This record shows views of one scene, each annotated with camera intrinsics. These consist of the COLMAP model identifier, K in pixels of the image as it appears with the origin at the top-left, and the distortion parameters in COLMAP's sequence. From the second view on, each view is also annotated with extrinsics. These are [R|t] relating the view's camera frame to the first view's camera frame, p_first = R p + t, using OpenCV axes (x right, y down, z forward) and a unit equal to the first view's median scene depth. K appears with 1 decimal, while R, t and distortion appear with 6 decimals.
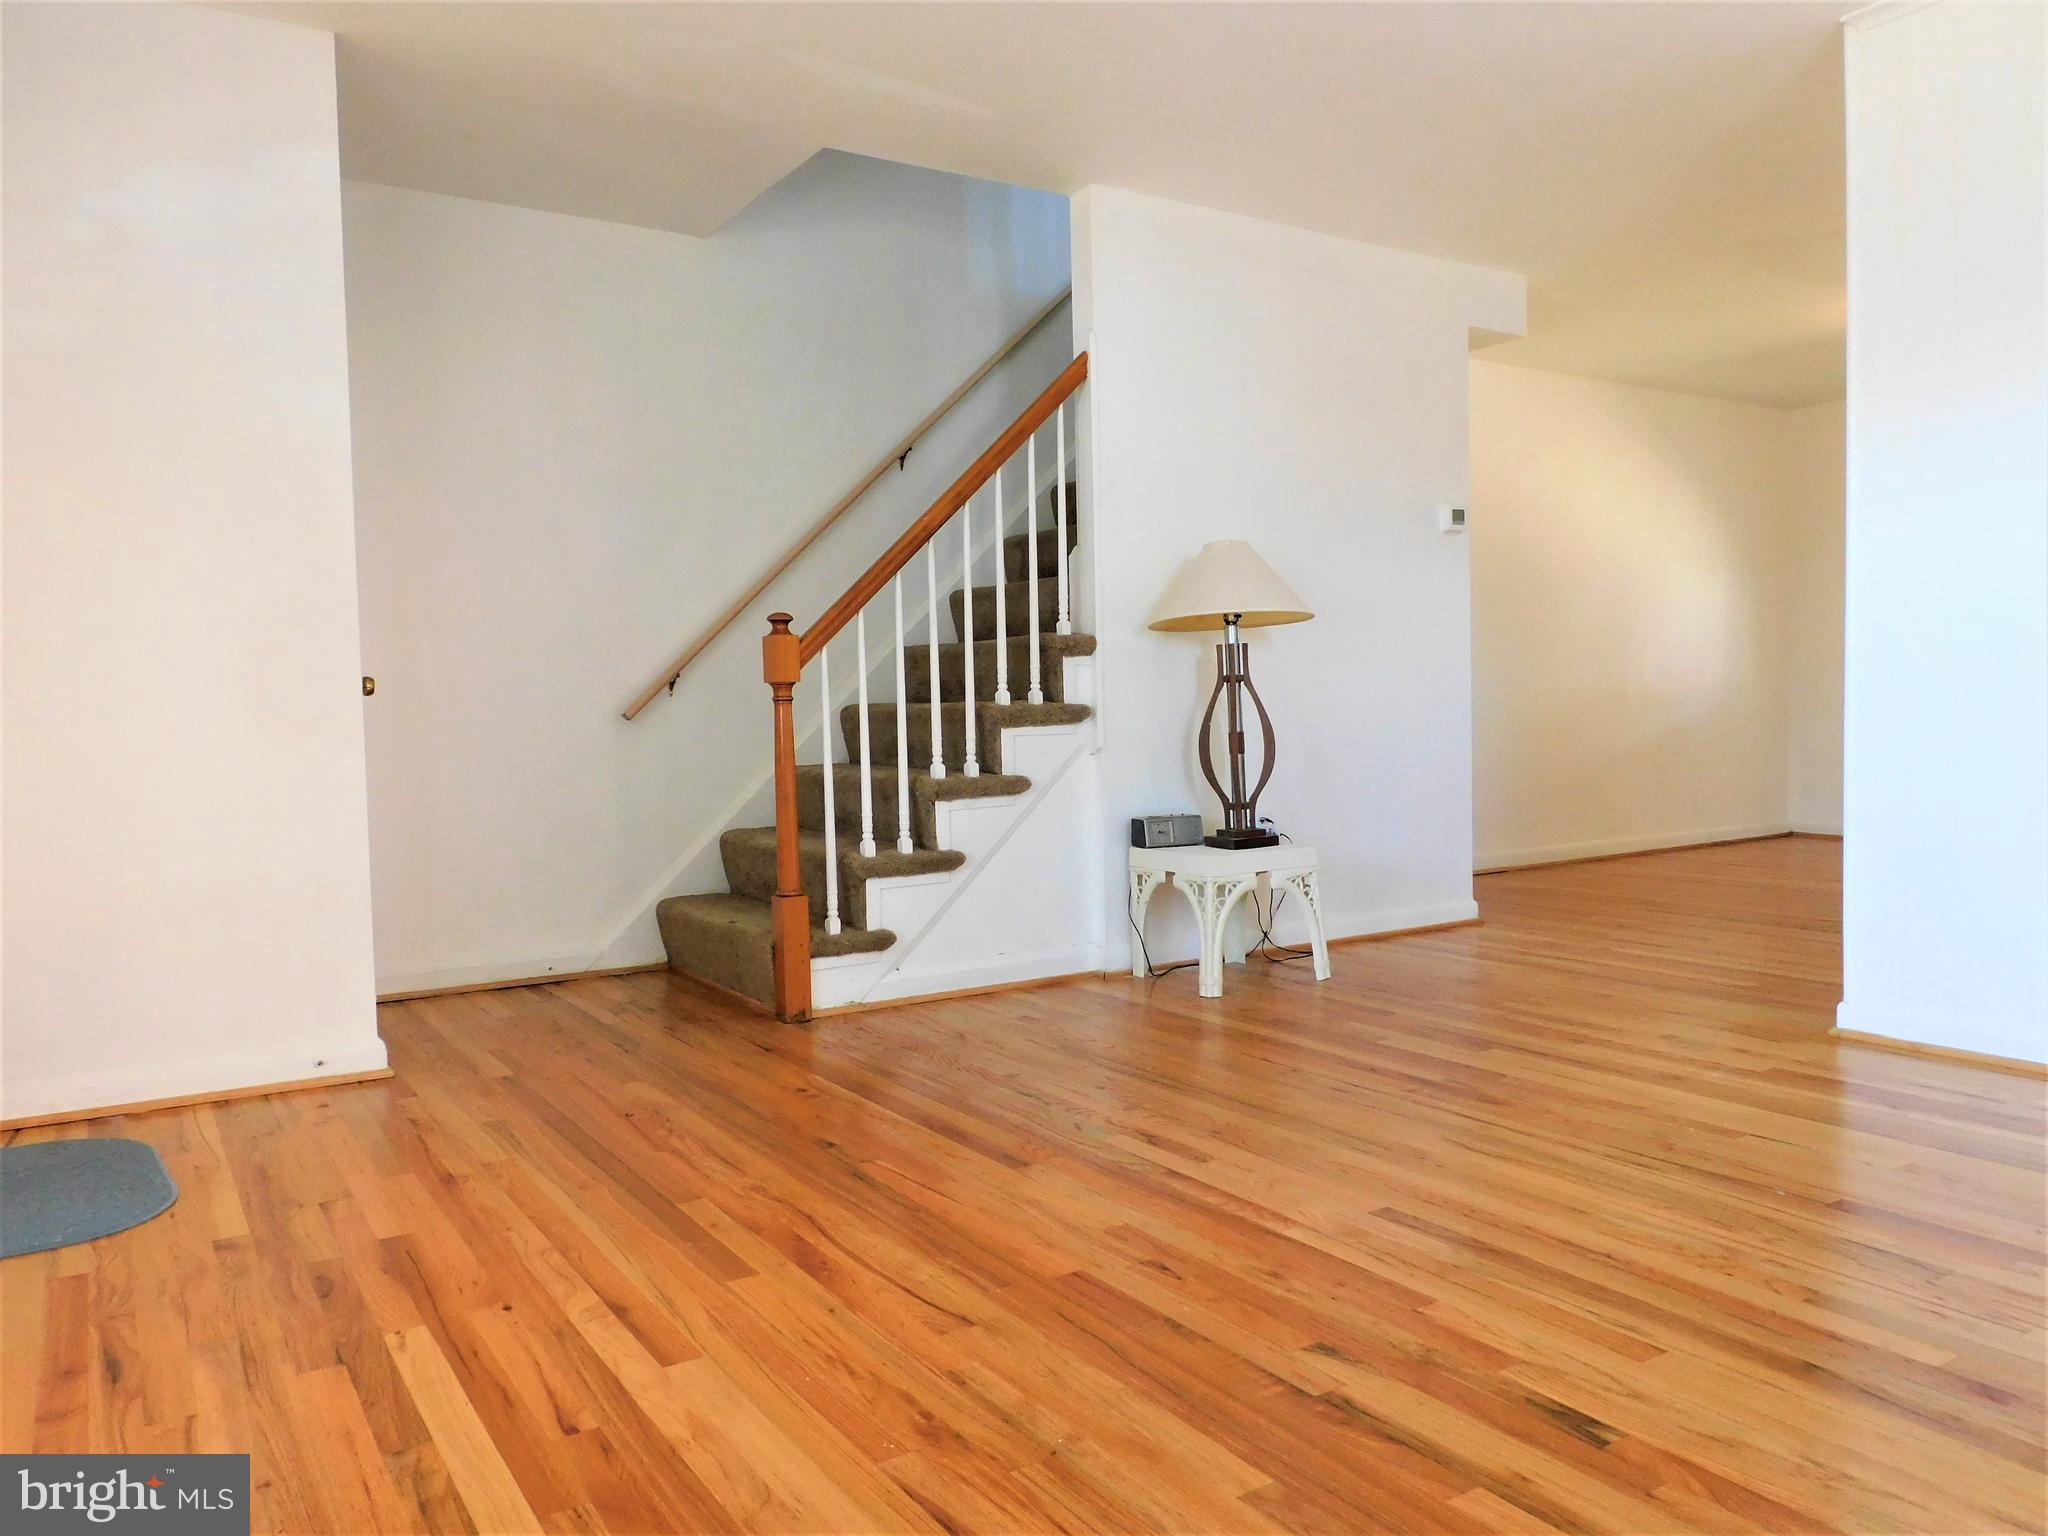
lens RADIAL K [[1465.0, 0, 1025.1], [0, 1465.0, 771.7], [0, 0, 1]] dist [0.000224, -0.004007]
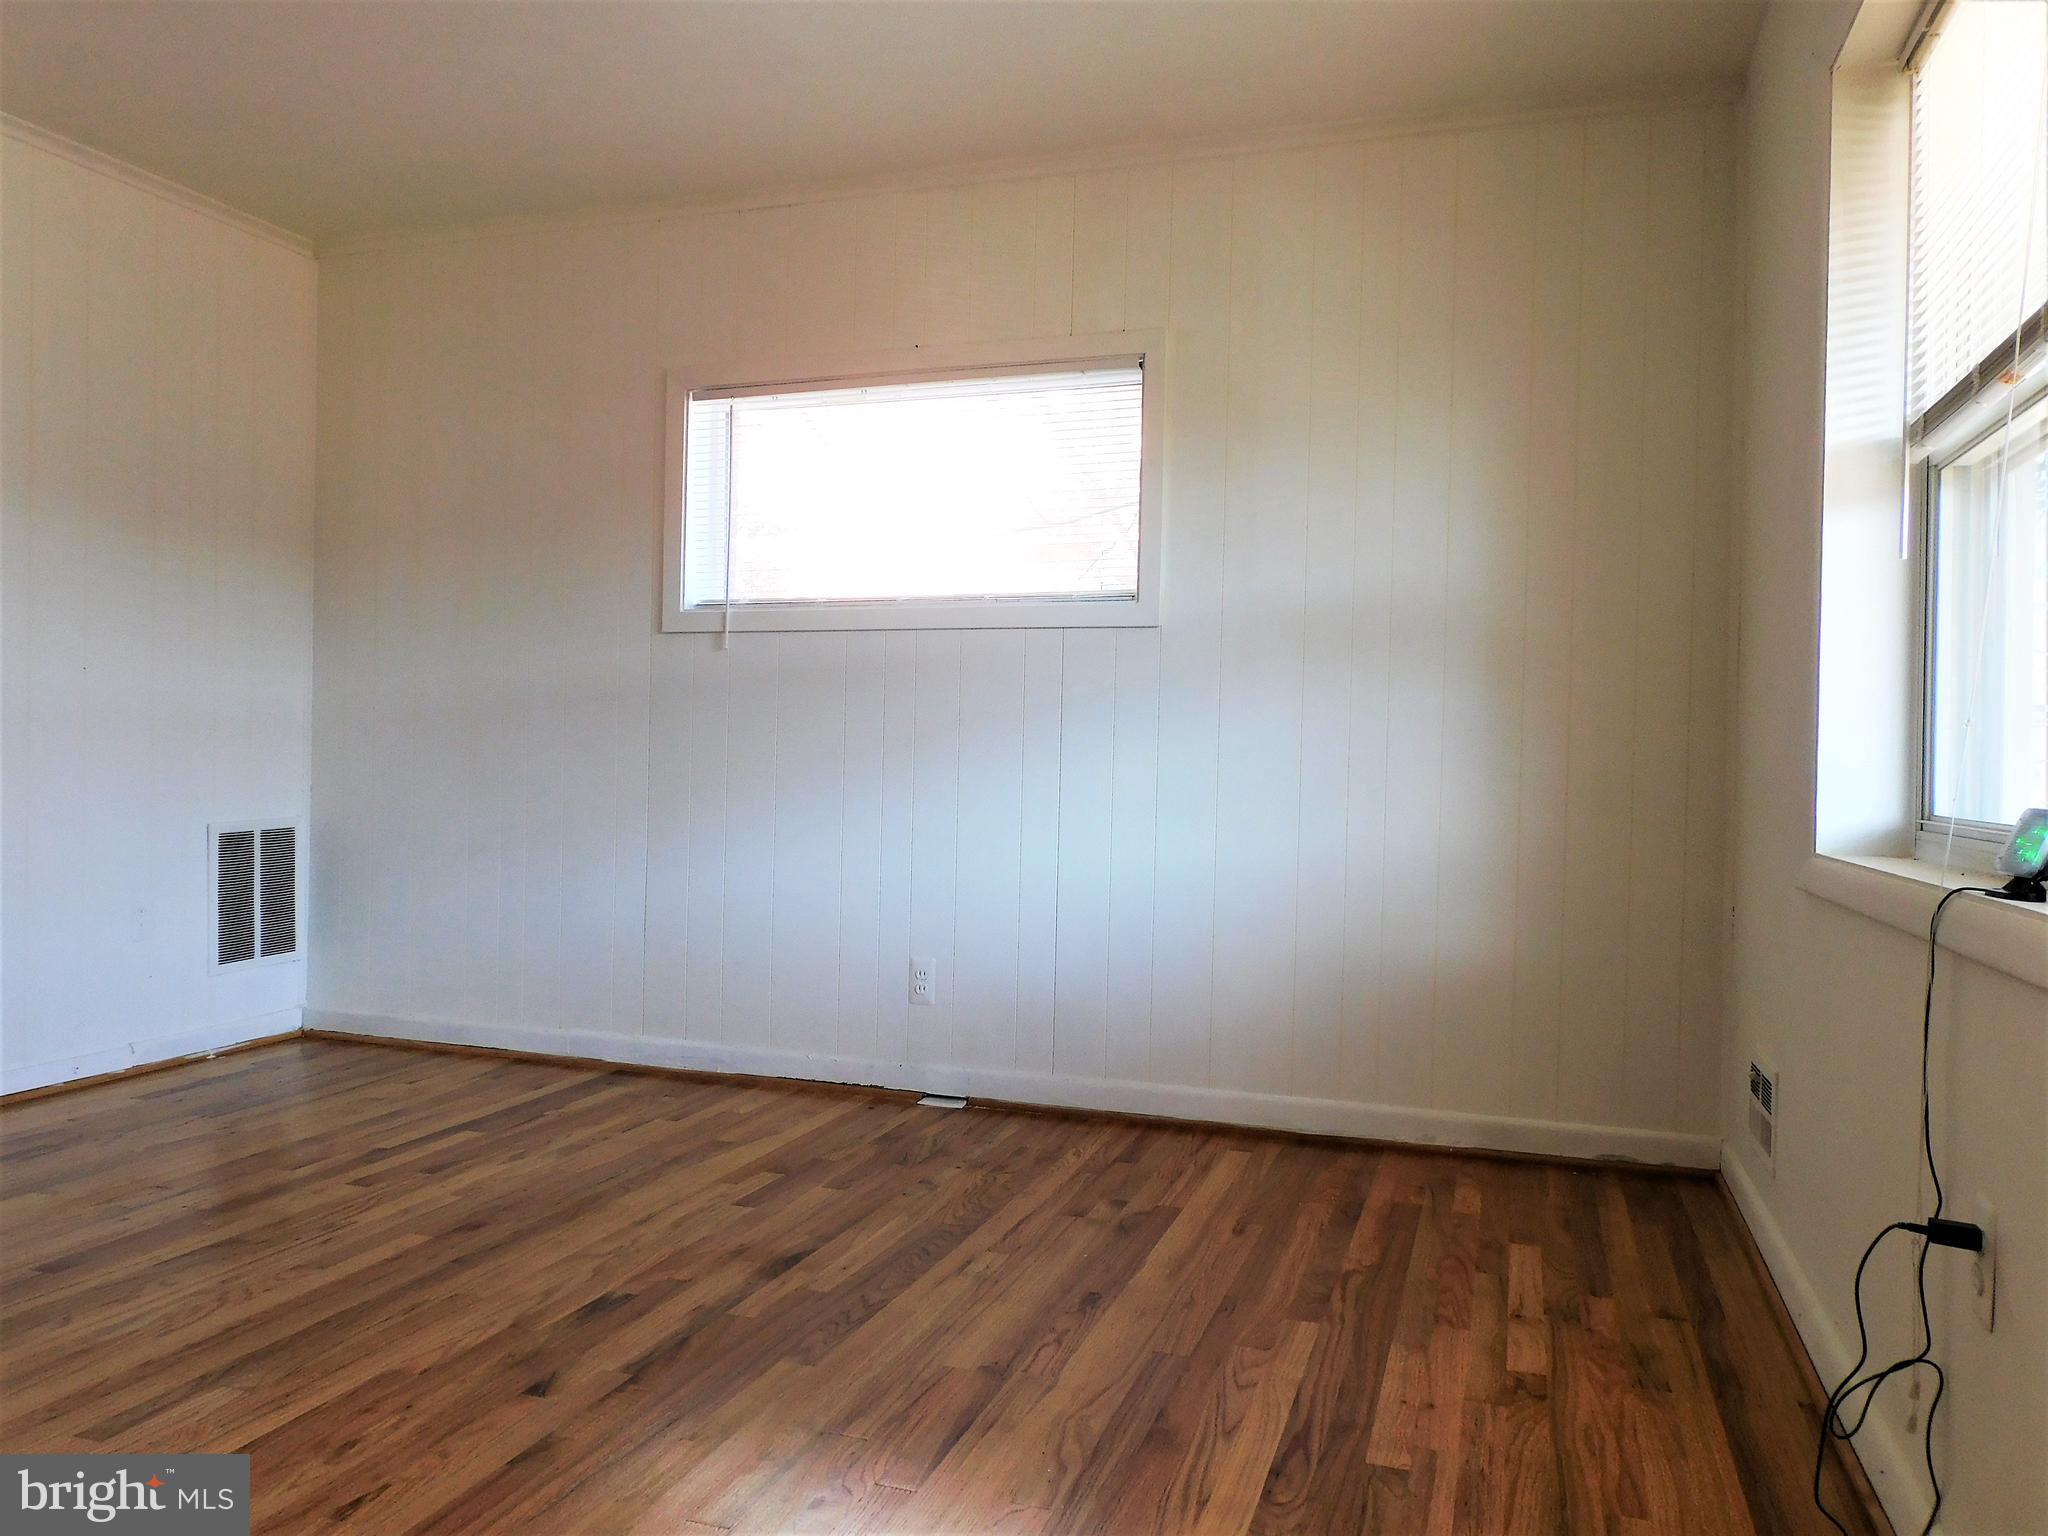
lens RADIAL K [[1465.0, 0, 1027.2], [0, 1465.0, 763.7], [0, 0, 1]] dist [0.000224, -0.004007]
pose [[-0.625420, 0.005667, 0.780268, -0.711342], [0.029069, 0.999449, 0.016041, -0.062045], [-0.779747, 0.032714, -0.625240, 1.123356]]
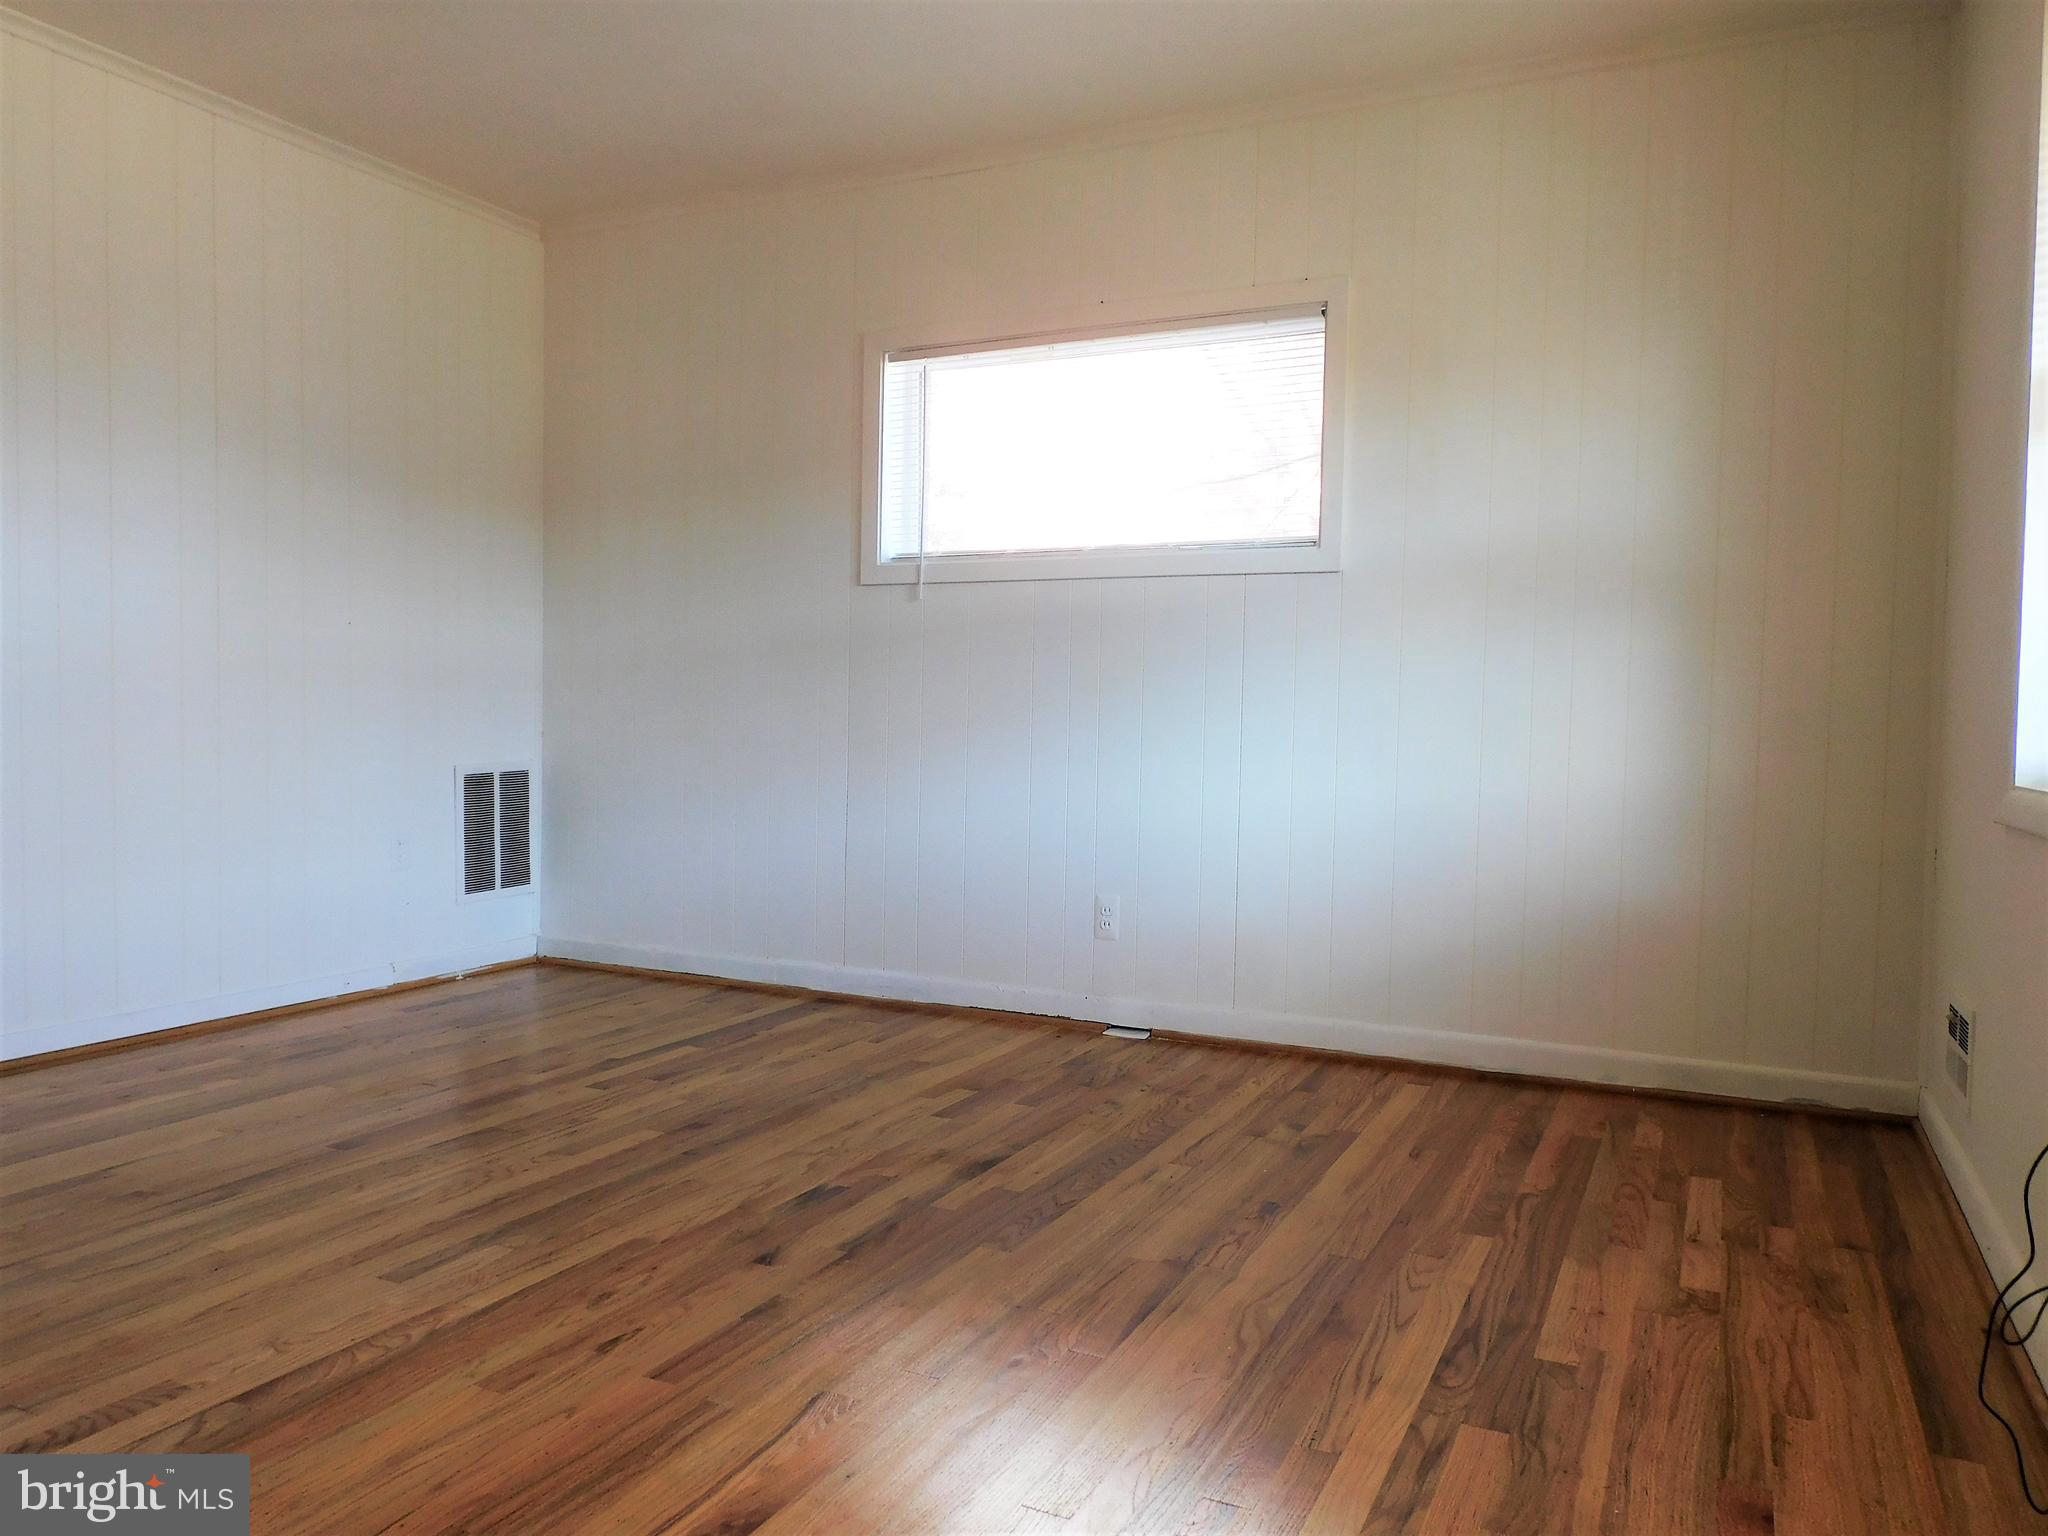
lens RADIAL K [[1465.0, 0, 1027.7], [0, 1465.0, 764.3], [0, 0, 1]] dist [0.000224, -0.004007]
pose [[-0.525461, -0.016665, 0.850654, -0.756964], [0.031494, 0.998742, 0.039021, -0.043288], [-0.850235, 0.047295, -0.524275, 1.162440]]
